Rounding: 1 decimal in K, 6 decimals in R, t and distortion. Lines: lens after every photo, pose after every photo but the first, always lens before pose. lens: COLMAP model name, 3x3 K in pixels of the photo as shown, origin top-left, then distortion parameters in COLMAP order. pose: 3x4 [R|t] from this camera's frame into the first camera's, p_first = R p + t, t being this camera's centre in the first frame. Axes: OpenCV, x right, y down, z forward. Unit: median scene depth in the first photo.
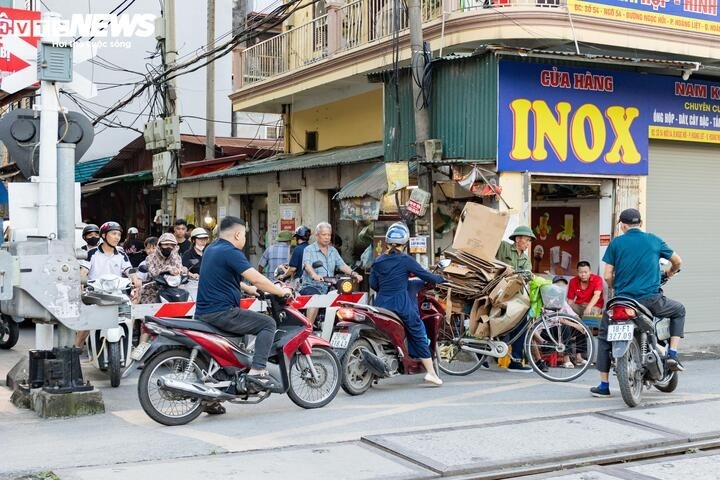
lens RADIAL K [[1299.2, 0, 328.7], [0, 1299.2, 239.2], [0, 0, 1]] dist [-0.008206, -0.136491]
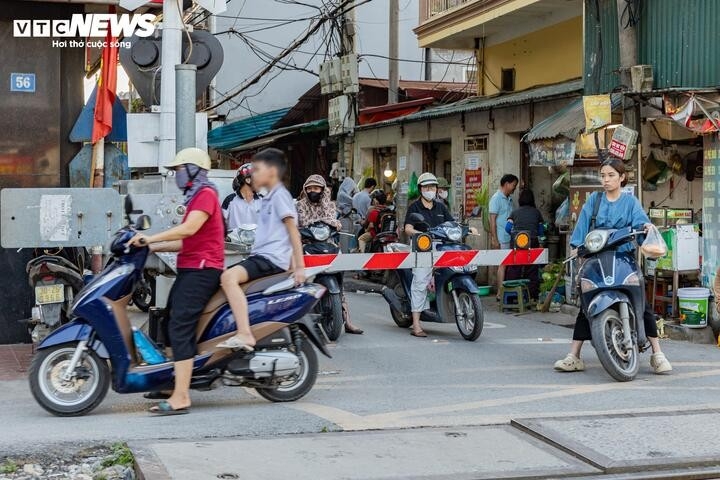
lens RADIAL K [[1299.2, 0, 328.7], [0, 1299.2, 239.2], [0, 0, 1]] dist [-0.008206, -0.136491]
pose [[0.973279, 0.013880, -0.229206, 0.075483], [-0.015639, 0.999861, -0.005858, 0.038684], [0.229092, 0.009286, 0.973360, 0.163965]]
